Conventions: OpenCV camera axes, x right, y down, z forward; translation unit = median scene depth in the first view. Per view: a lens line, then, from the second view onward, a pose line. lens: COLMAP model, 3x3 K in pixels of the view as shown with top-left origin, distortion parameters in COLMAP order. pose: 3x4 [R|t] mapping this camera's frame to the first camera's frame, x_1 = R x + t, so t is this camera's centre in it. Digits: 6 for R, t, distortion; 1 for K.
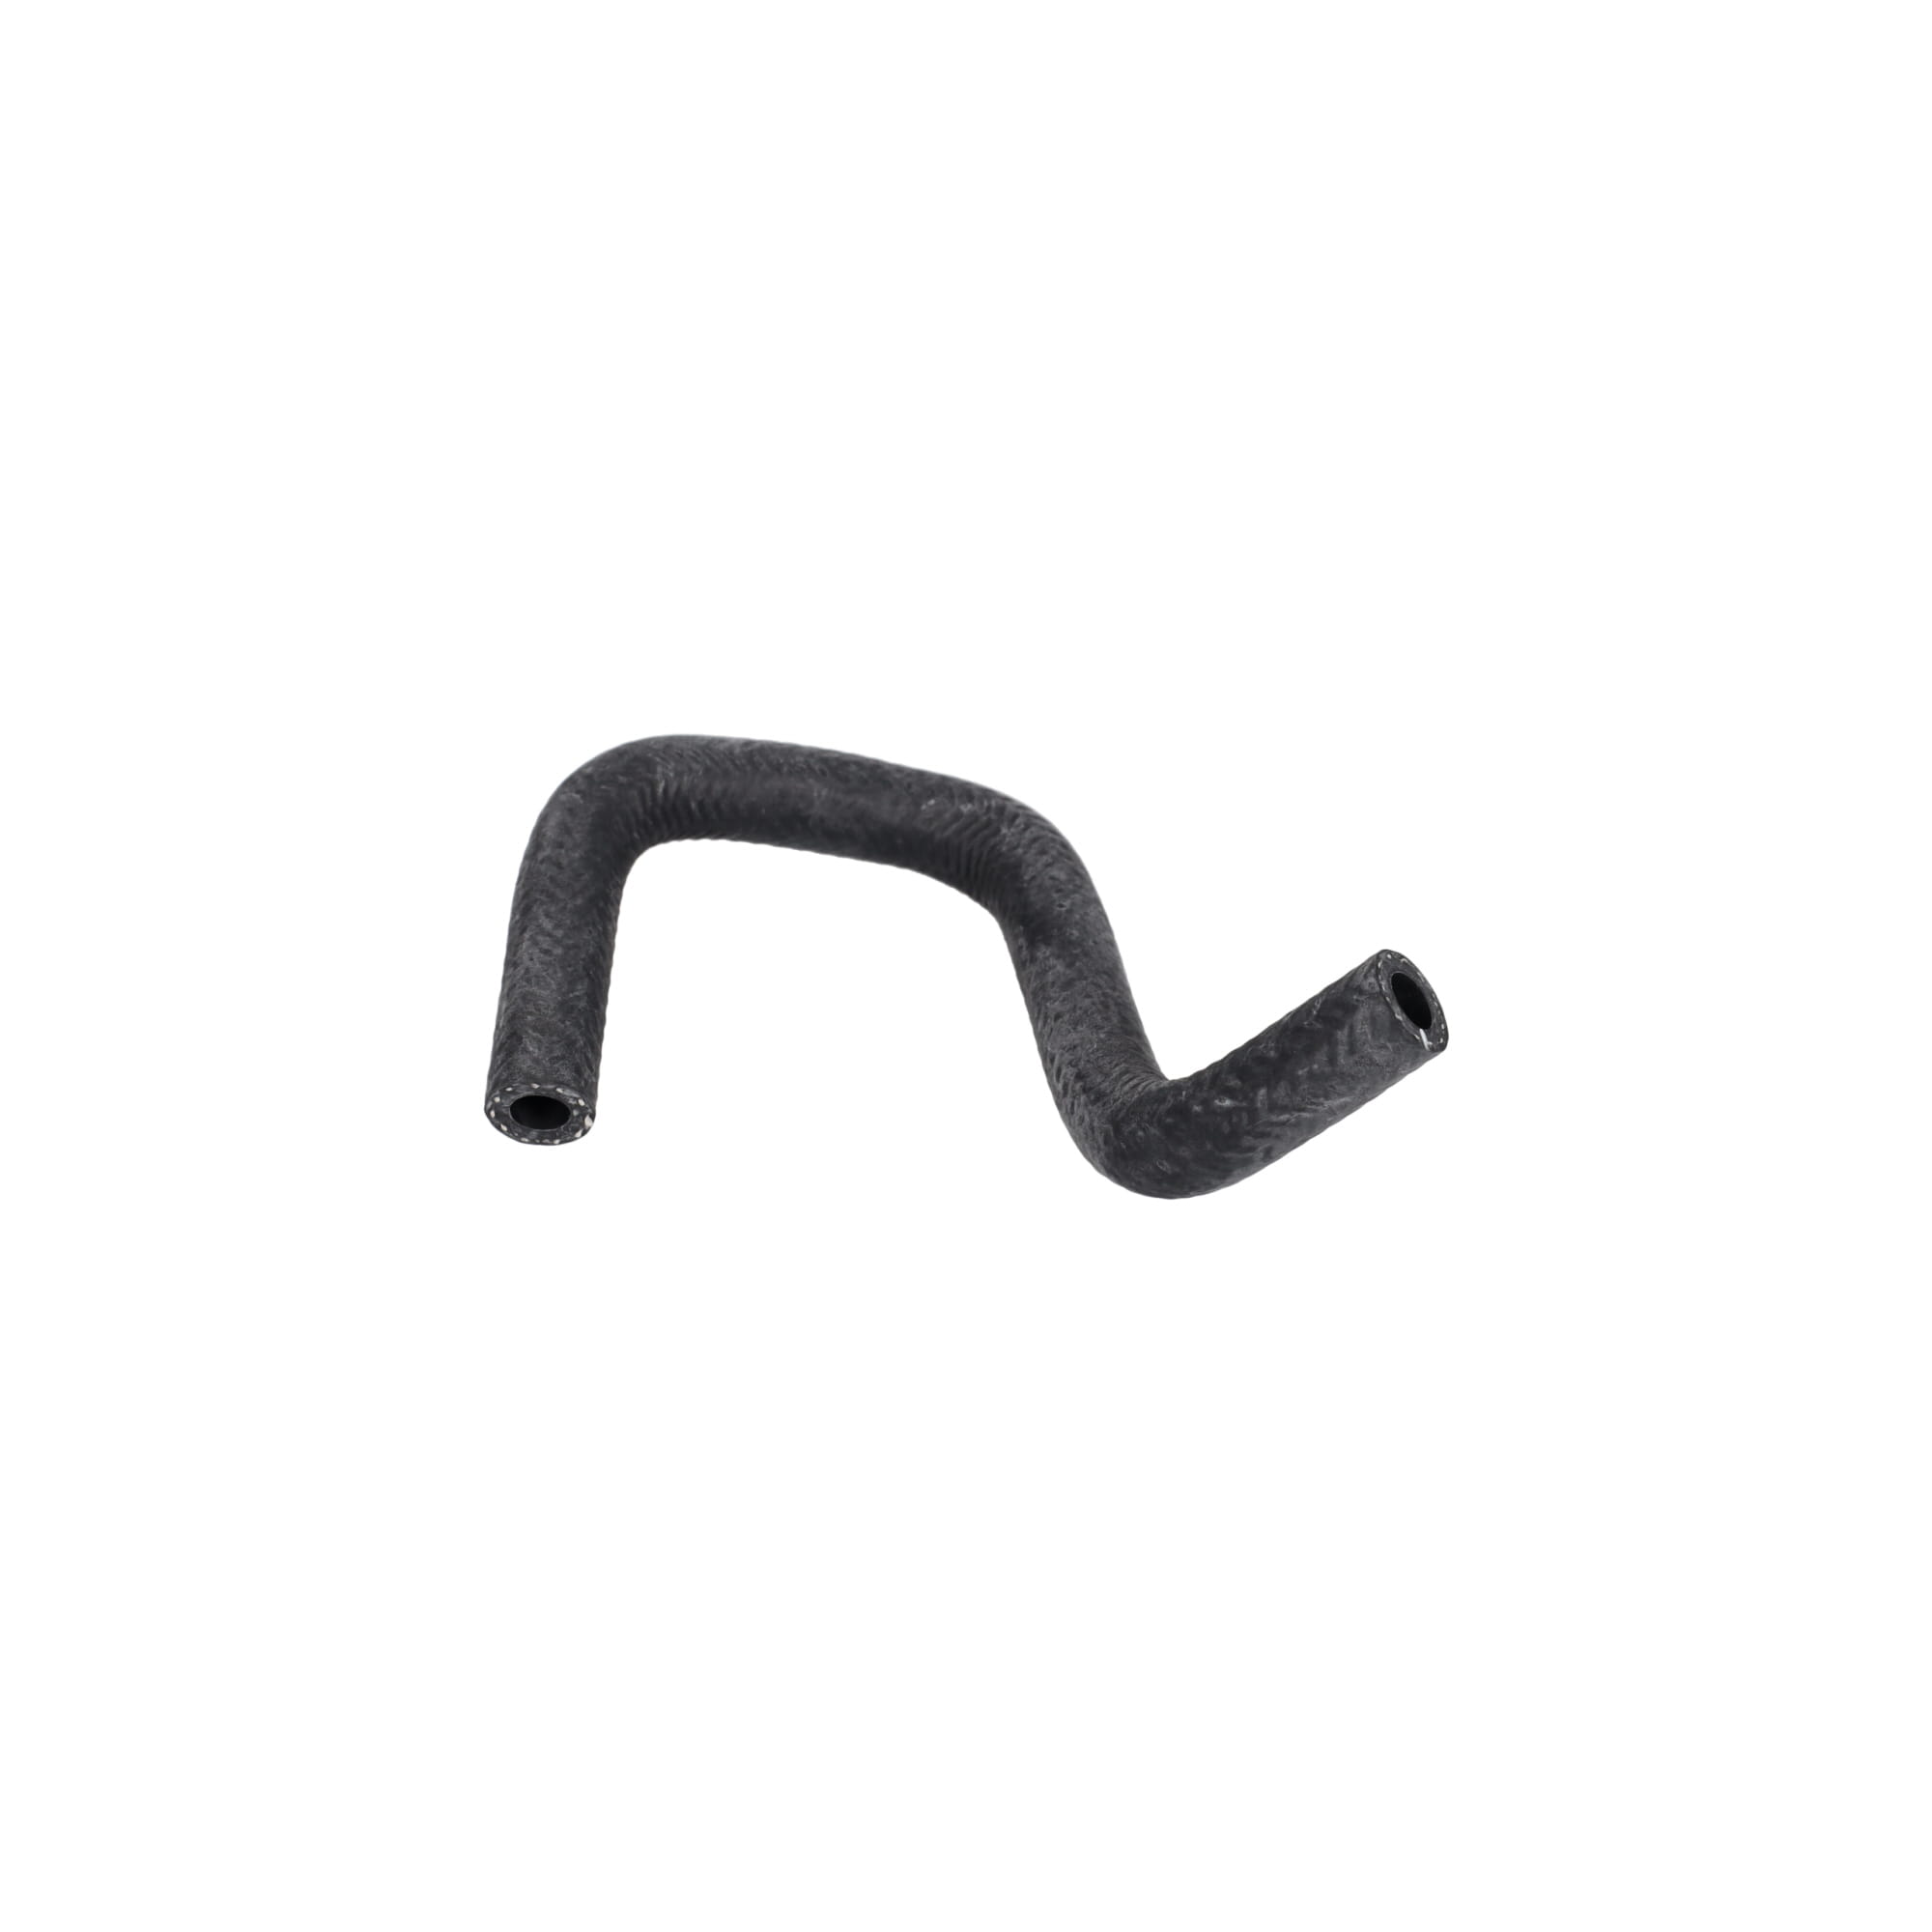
lens RADIAL K [[3501.4, 0, 958.4], [0, 3501.4, 966.2], [0, 0, 1]] dist [-0.057130, 0.000000]
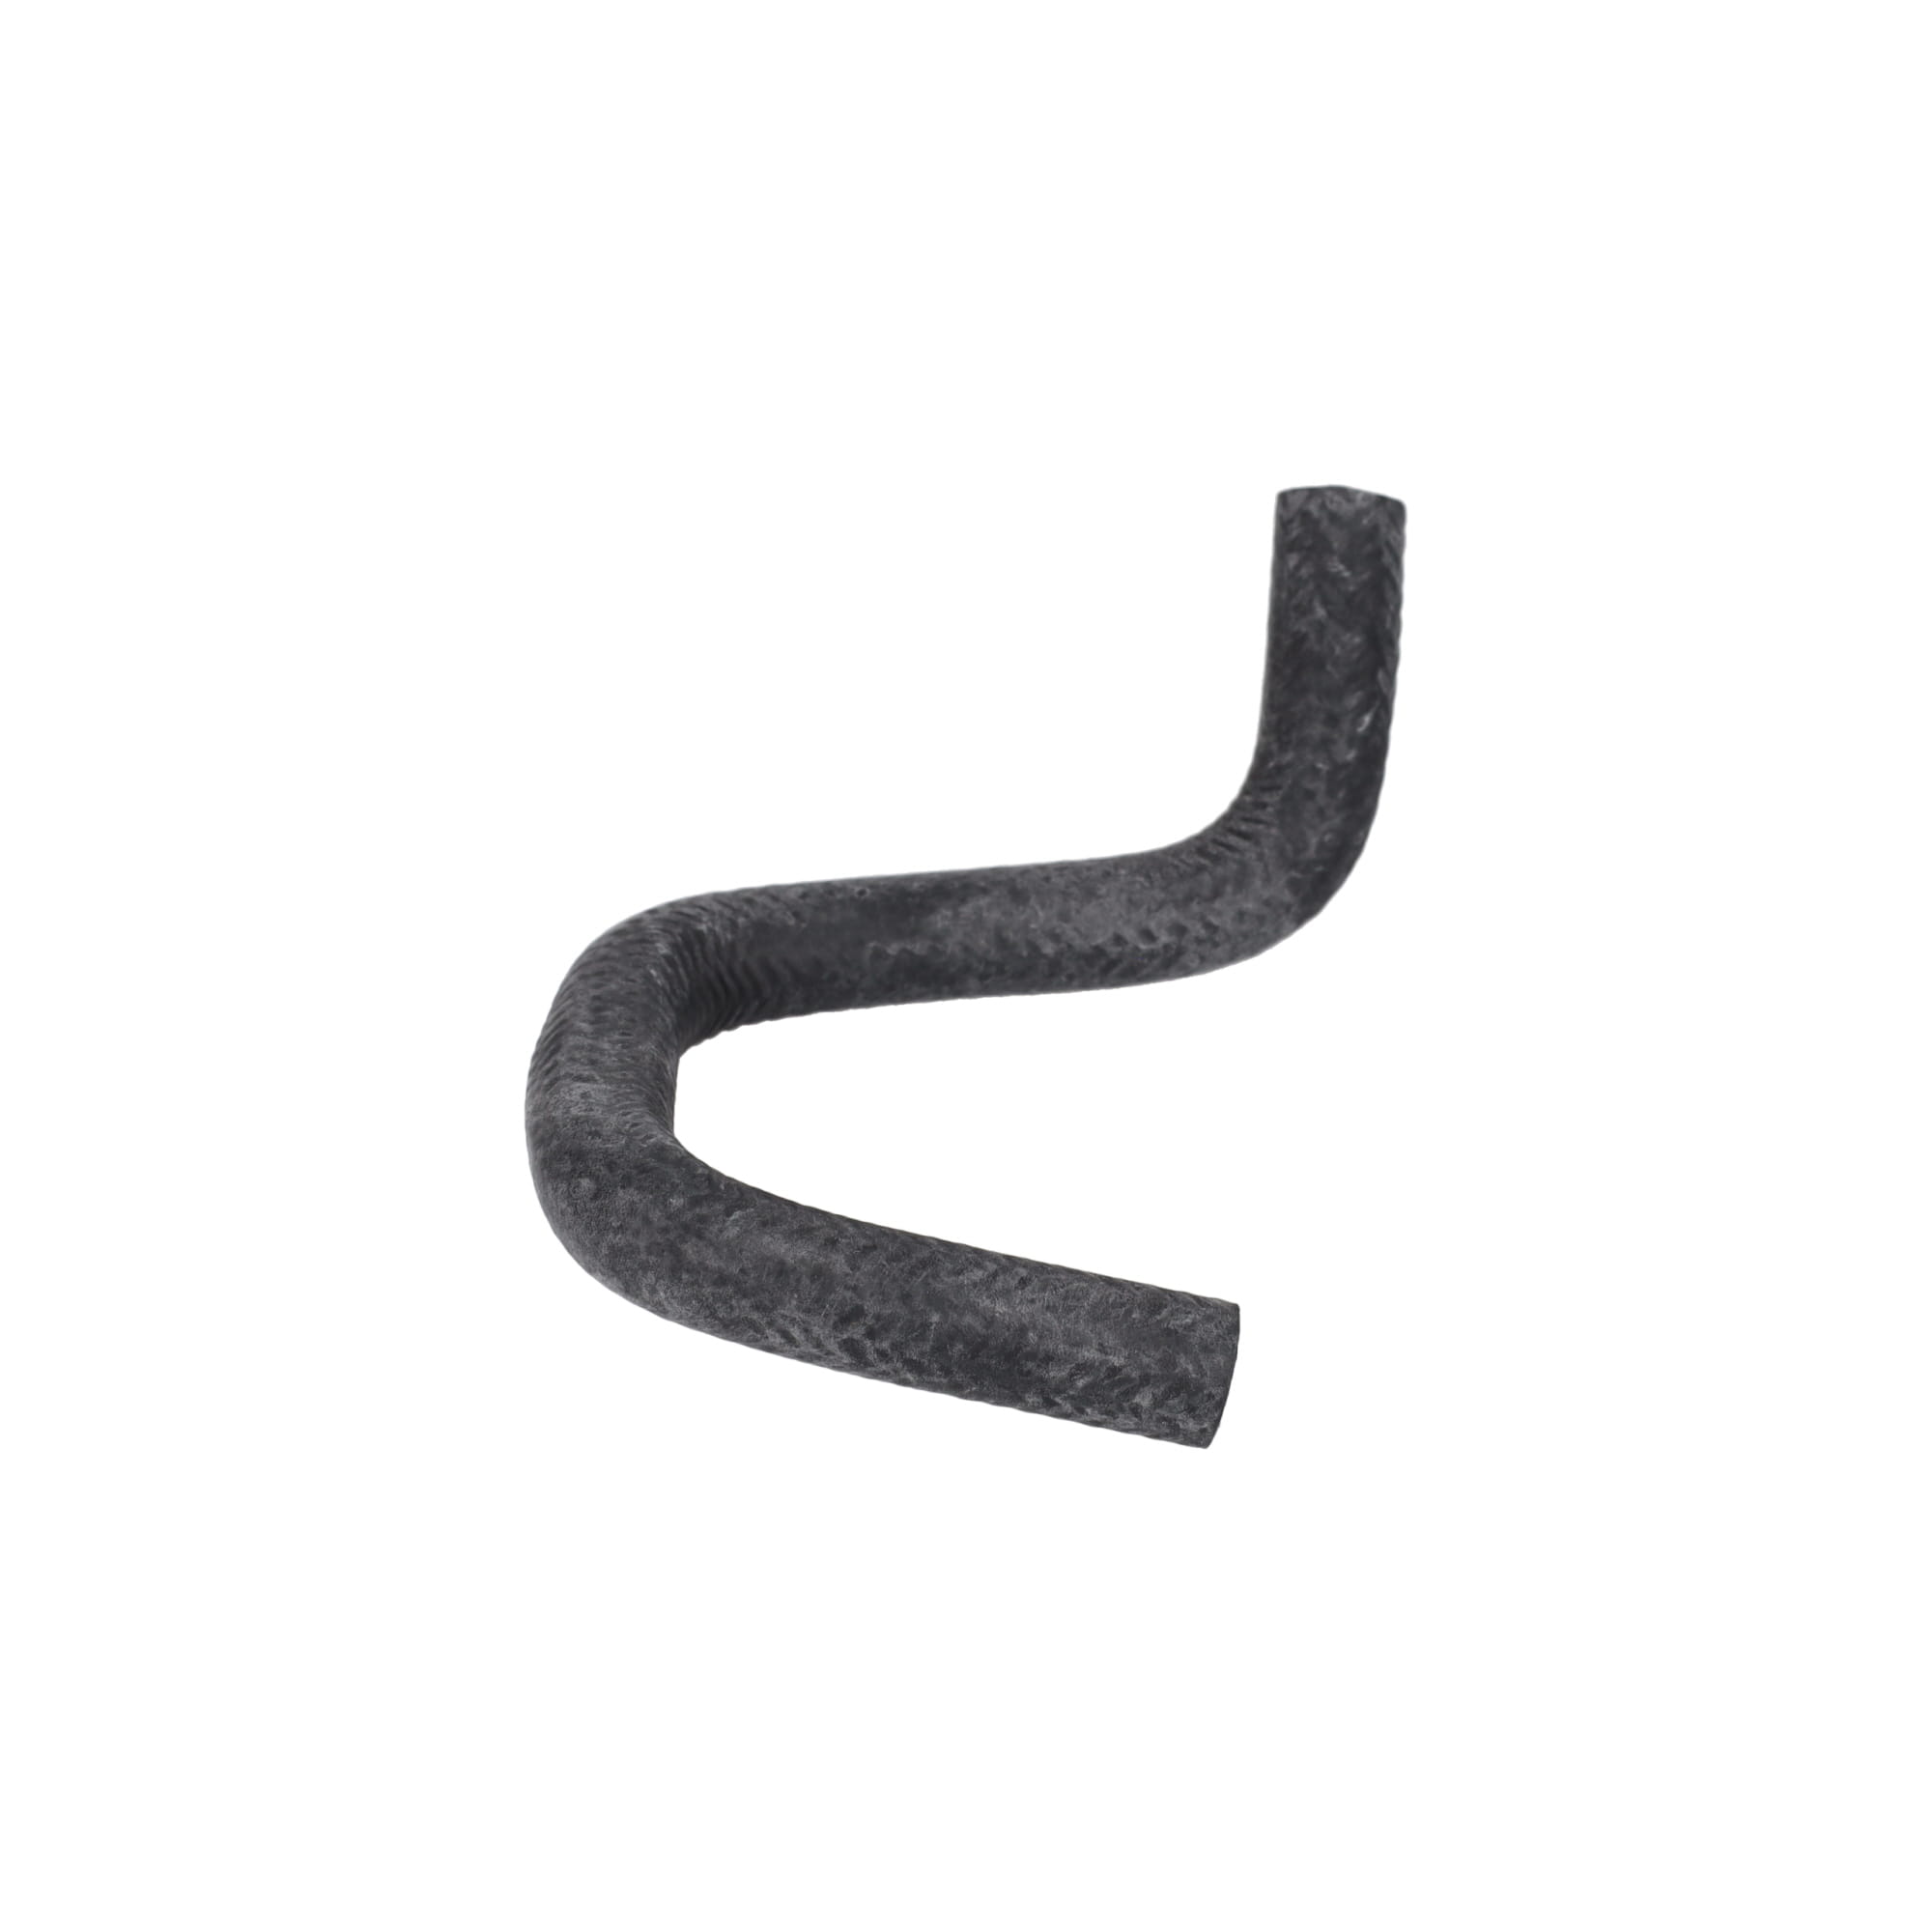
lens RADIAL K [[4560.2, 0, 954.0], [0, 4560.2, 967.5], [0, 0, 1]] dist [0.061356, 0.000000]
pose [[0.027287, -0.620927, 0.783393, -0.799197], [0.610614, 0.630838, 0.478741, -0.494419], [-0.791458, 0.465287, 0.396361, 0.598636]]
